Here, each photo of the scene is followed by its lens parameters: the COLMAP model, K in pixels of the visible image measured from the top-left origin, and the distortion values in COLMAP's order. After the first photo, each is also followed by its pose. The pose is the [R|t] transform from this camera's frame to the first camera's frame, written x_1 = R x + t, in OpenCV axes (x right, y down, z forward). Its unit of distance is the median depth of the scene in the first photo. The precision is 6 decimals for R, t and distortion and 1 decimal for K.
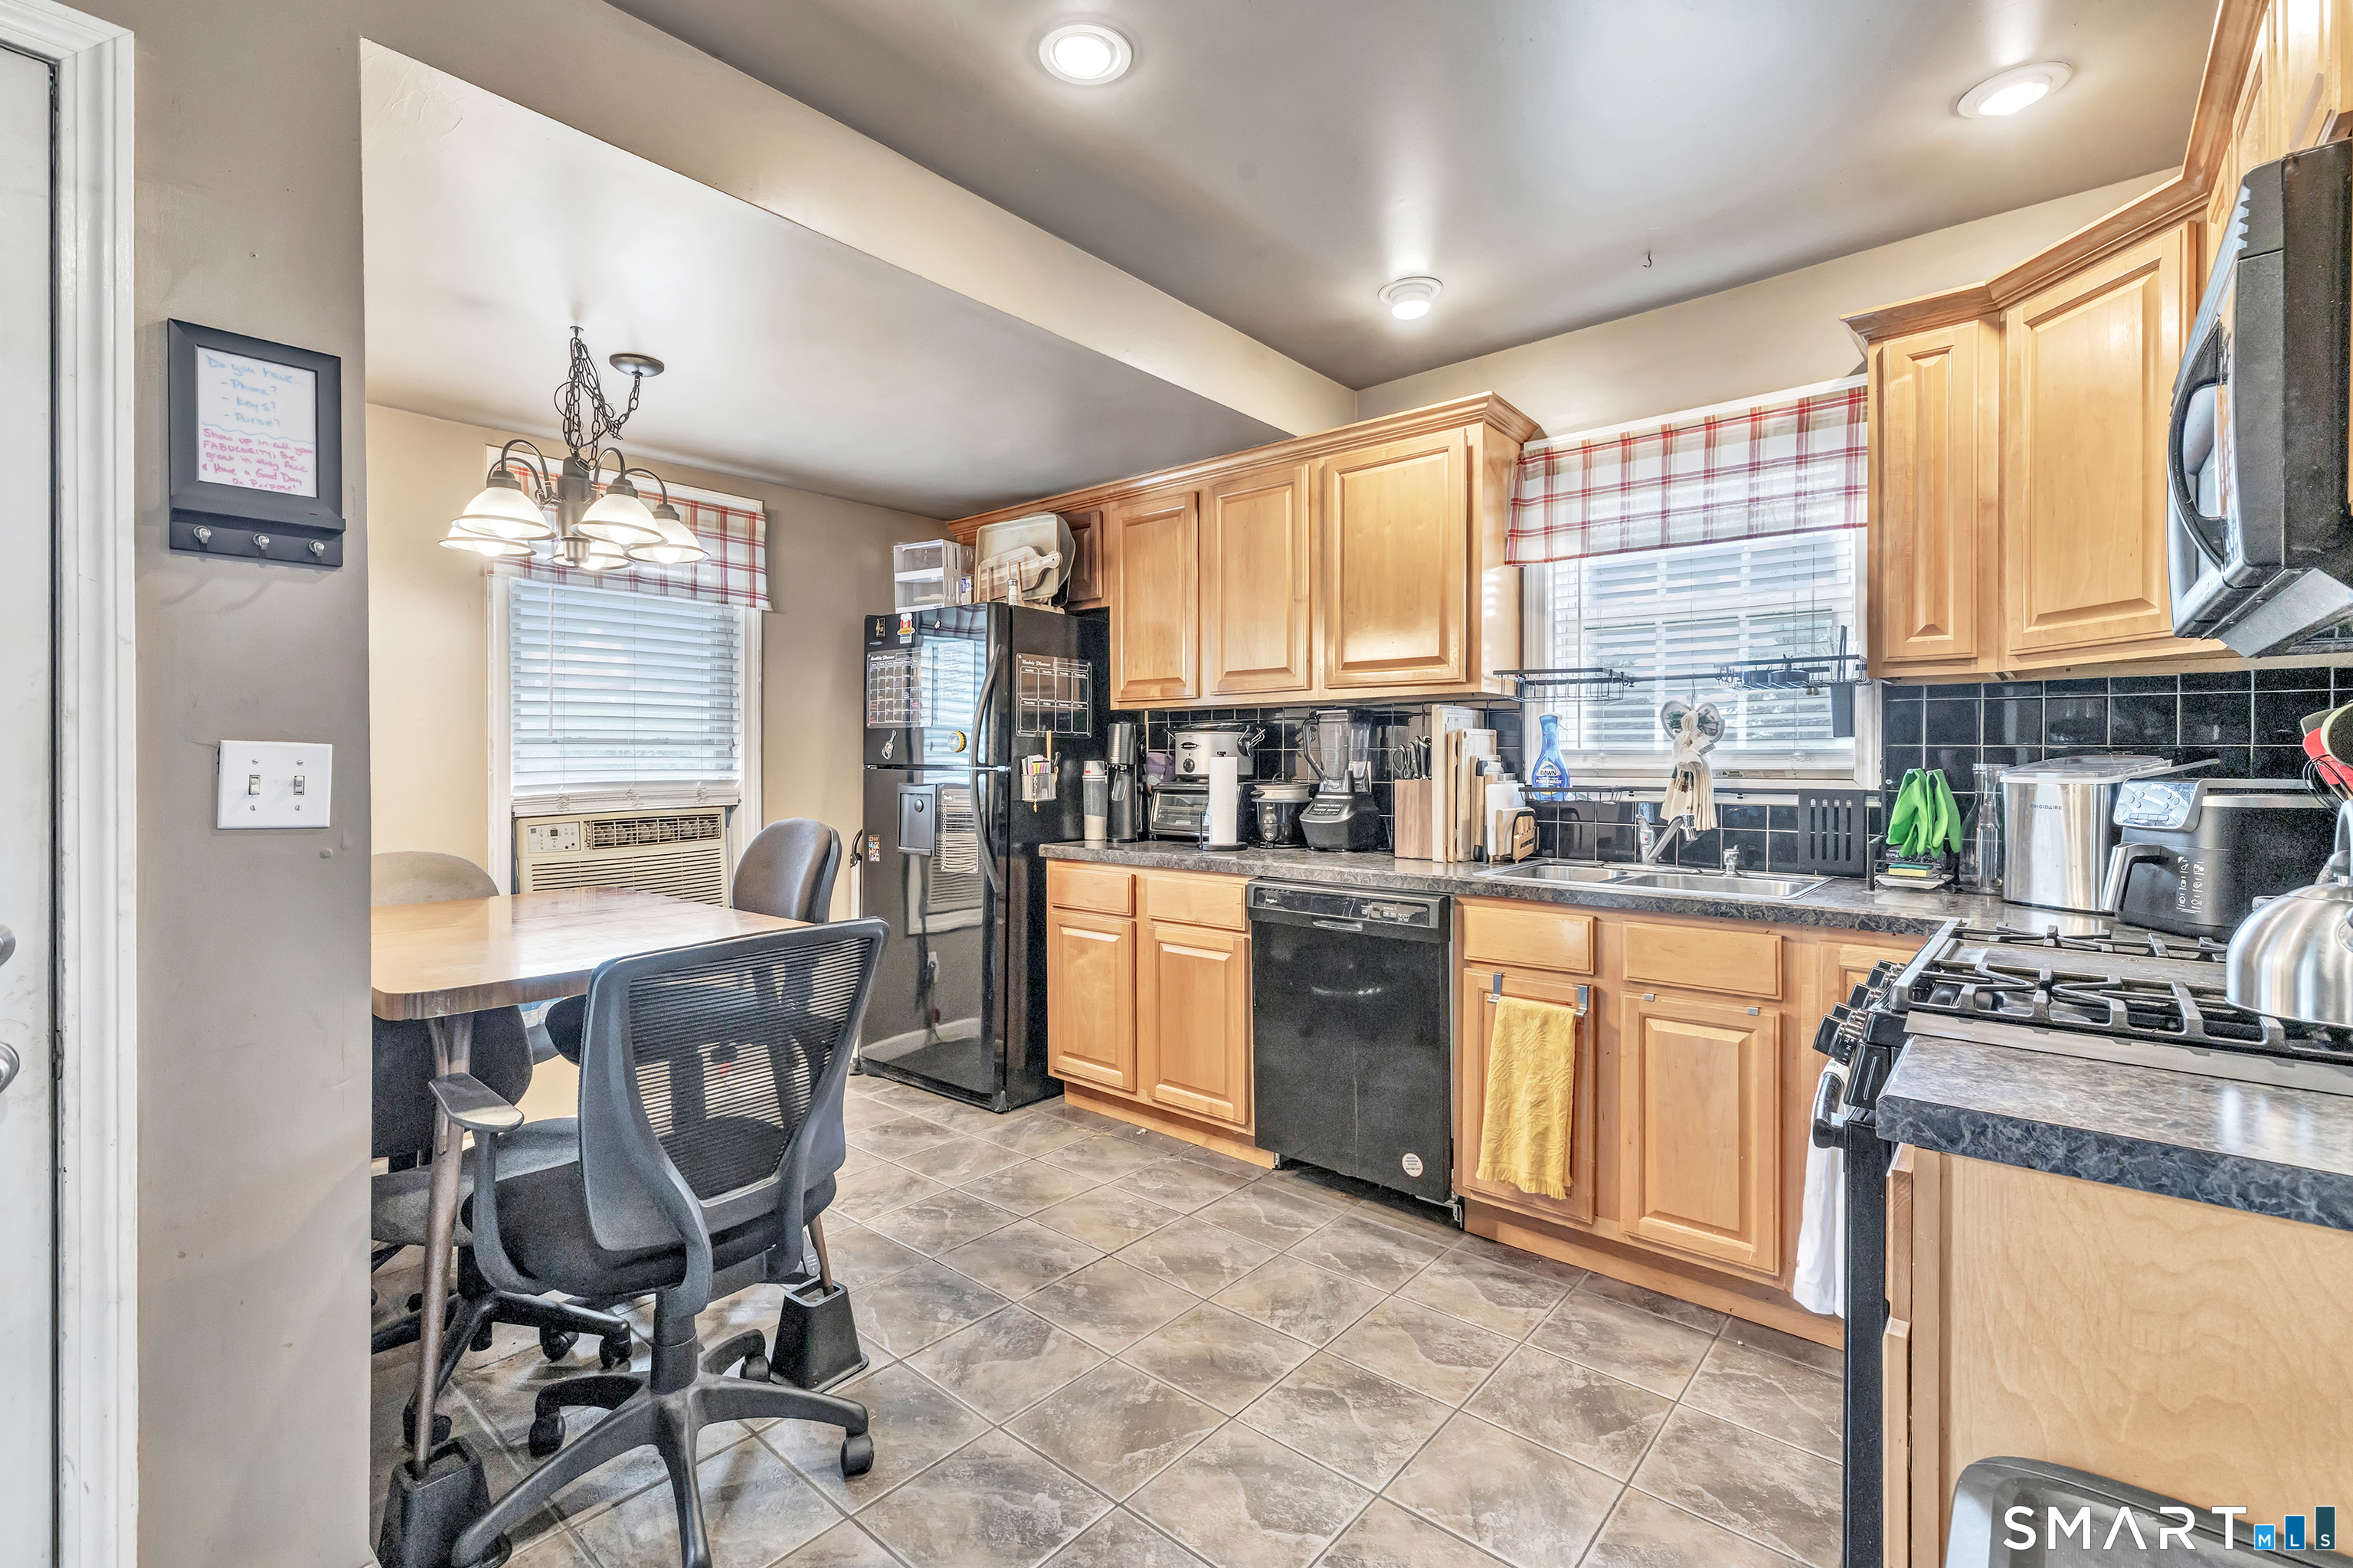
lens RADIAL K [[1058.7, 0, 1144.1], [0, 1058.7, 763.4], [0, 0, 1]] dist [-0.004154, 0.001173]
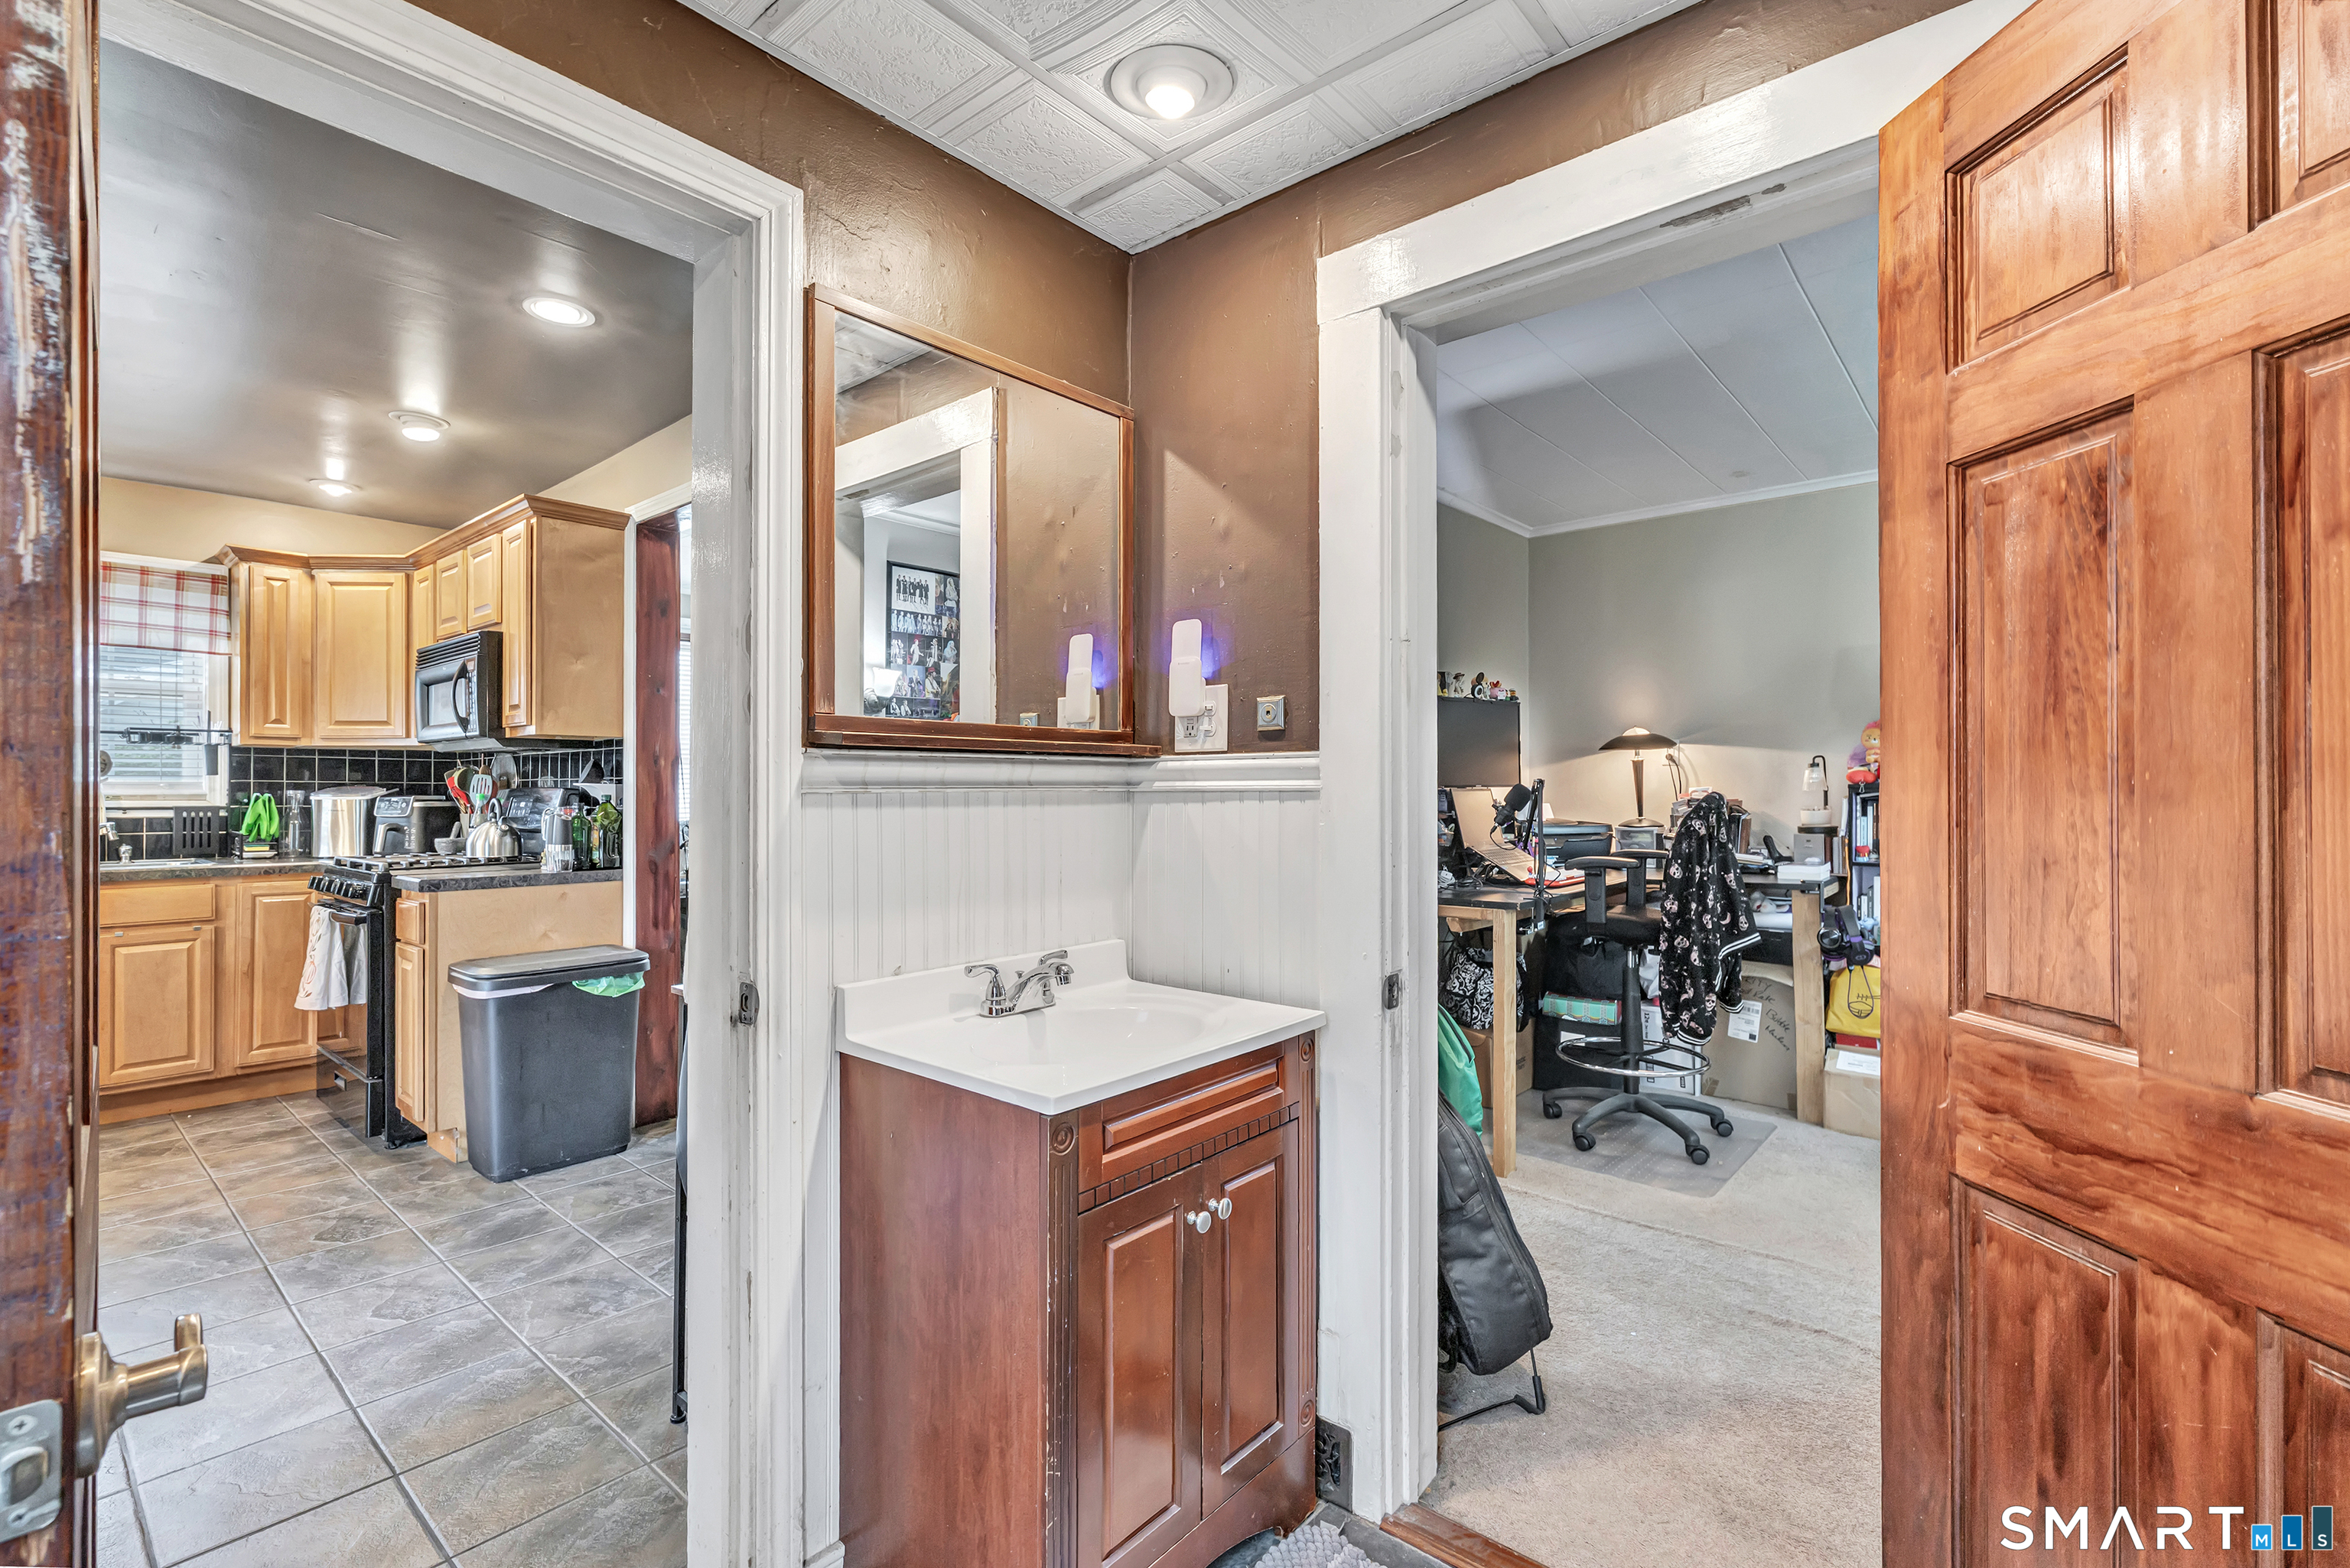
lens RADIAL K [[1057.2, 0, 1179.4], [0, 1057.2, 786.9], [0, 0, 1]] dist [-0.004154, 0.001173]
pose [[-0.000138, 0.002108, 0.999998, -0.949668], [0.004420, 0.999988, -0.002107, 0.004006], [-0.999990, 0.004420, -0.000147, -0.521971]]
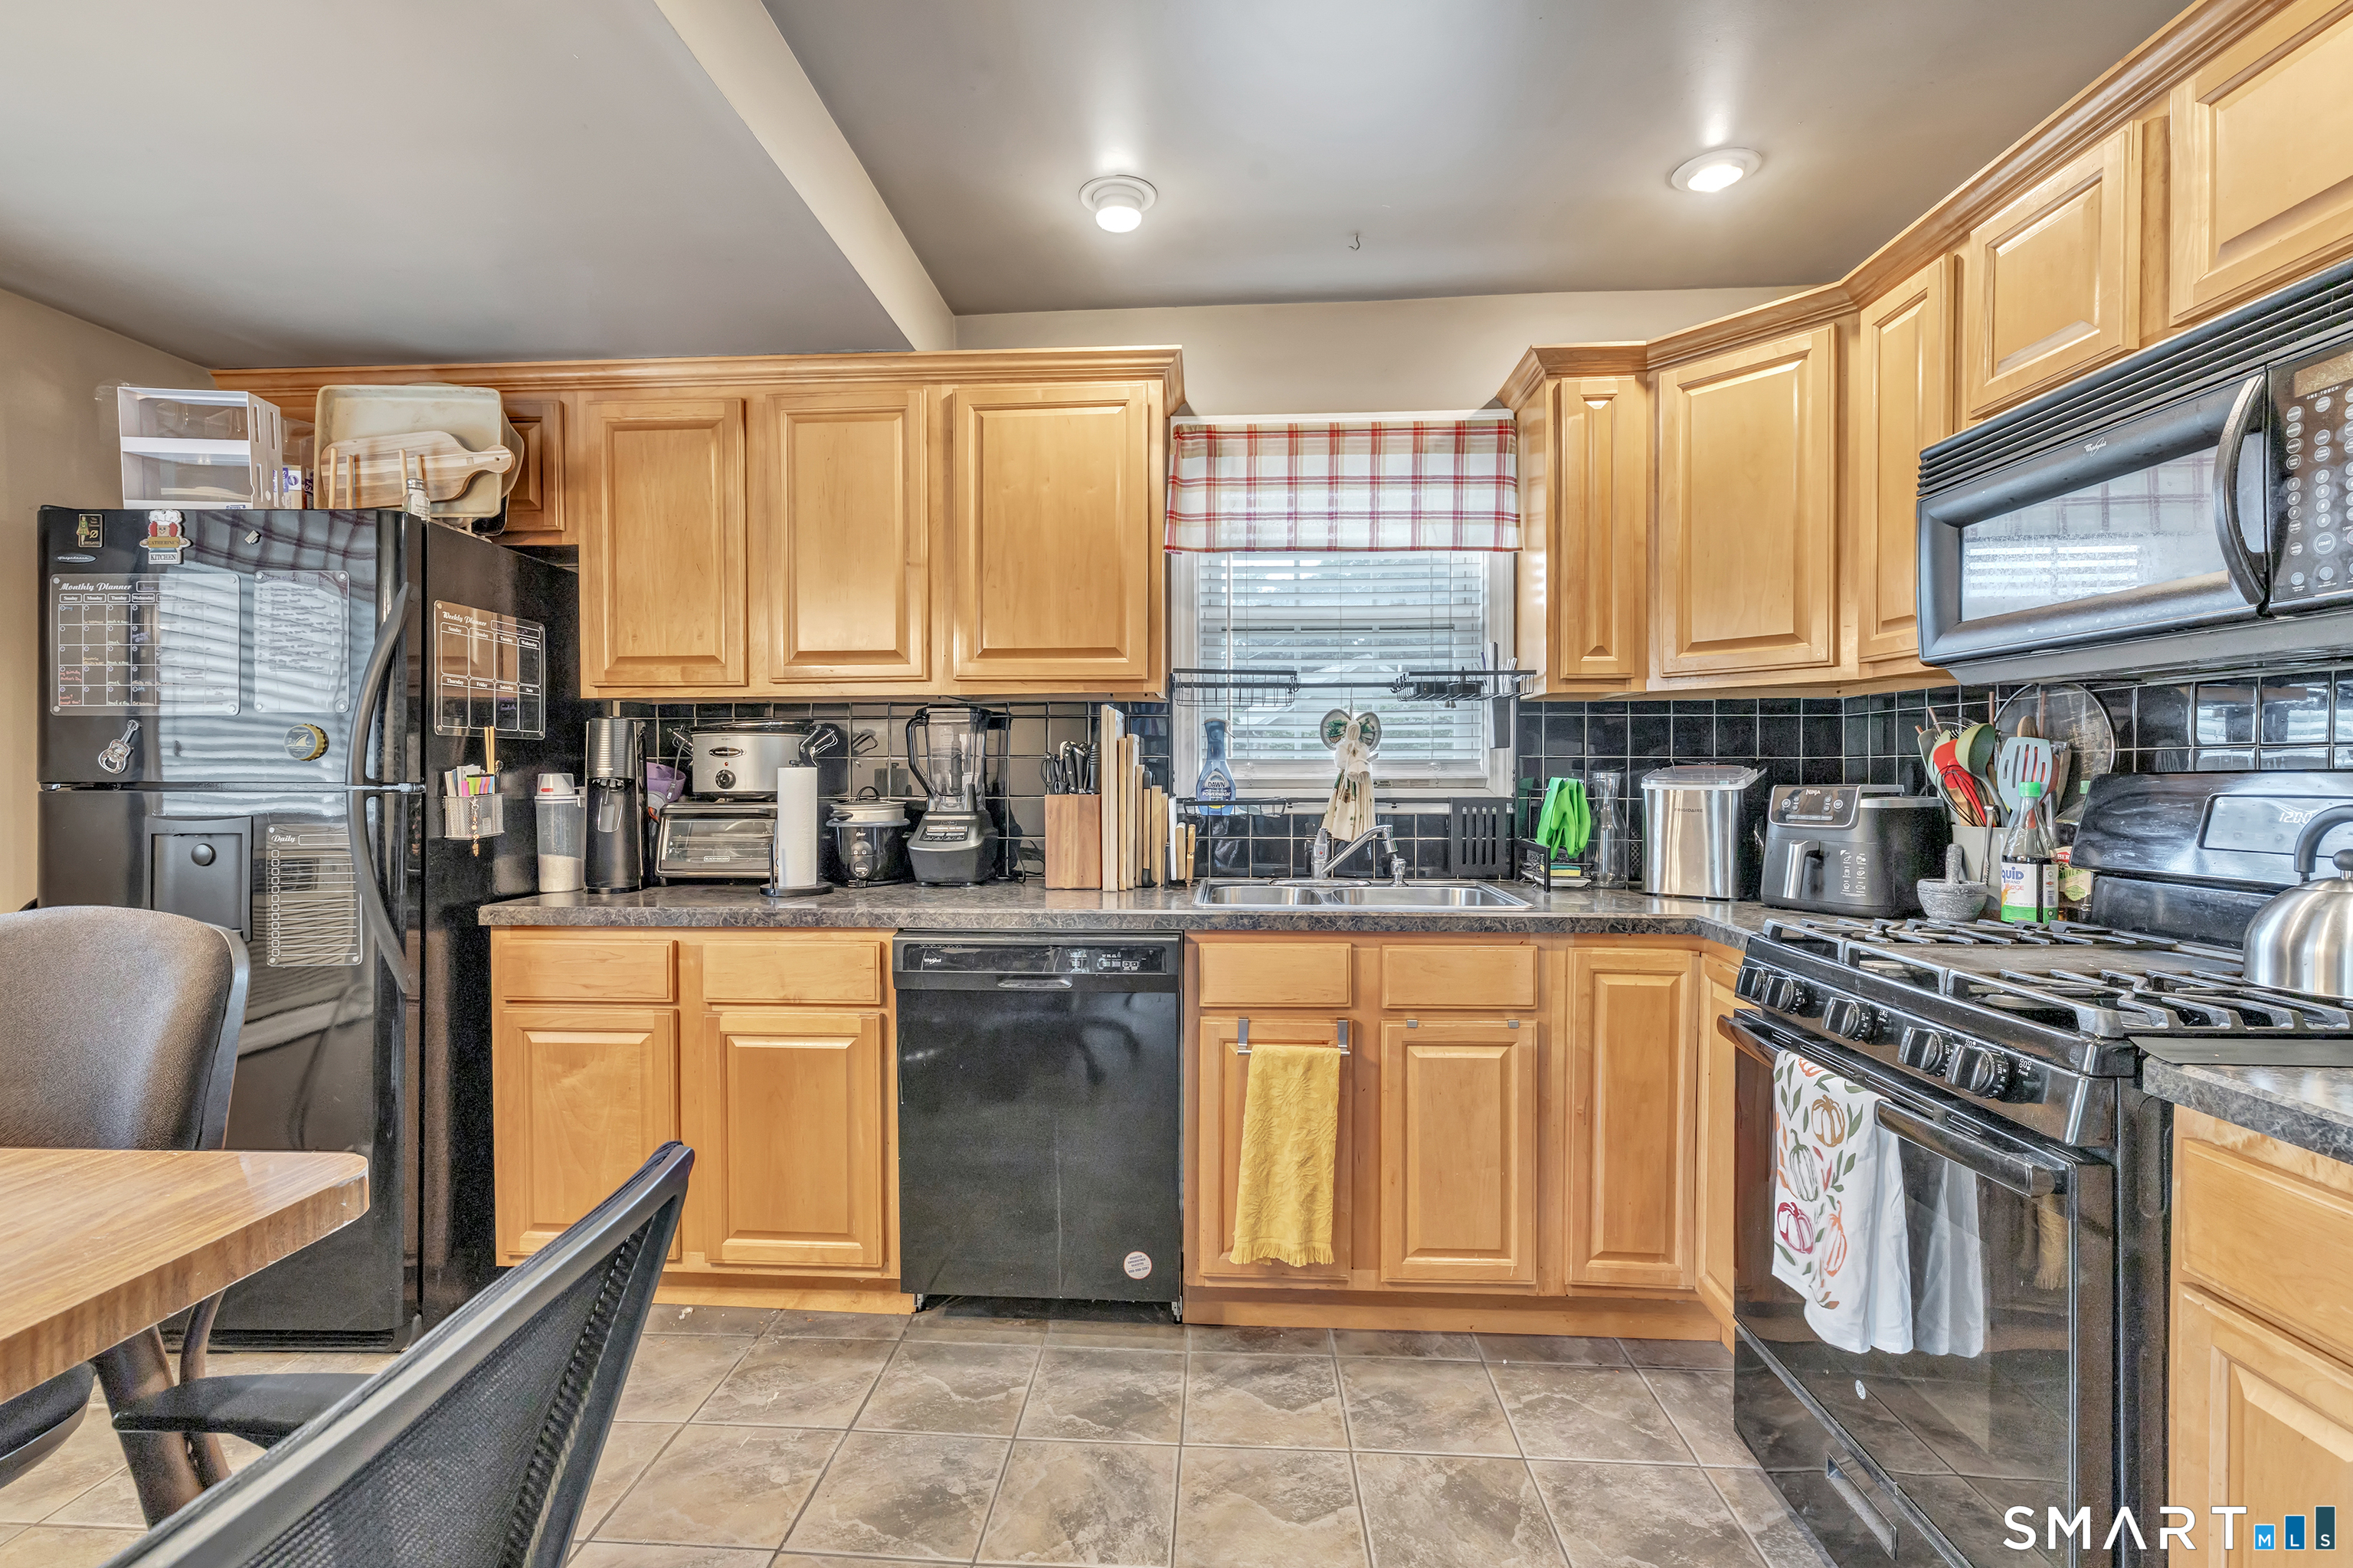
lens RADIAL K [[1058.7, 0, 1186.7], [0, 1058.7, 778.5], [0, 0, 1]] dist [-0.004154, 0.001173]
pose [[0.780535, -0.009275, 0.625043, -0.219292], [0.004697, 0.999949, 0.008973, -0.004750], [-0.625095, -0.004068, 0.780538, 0.328201]]
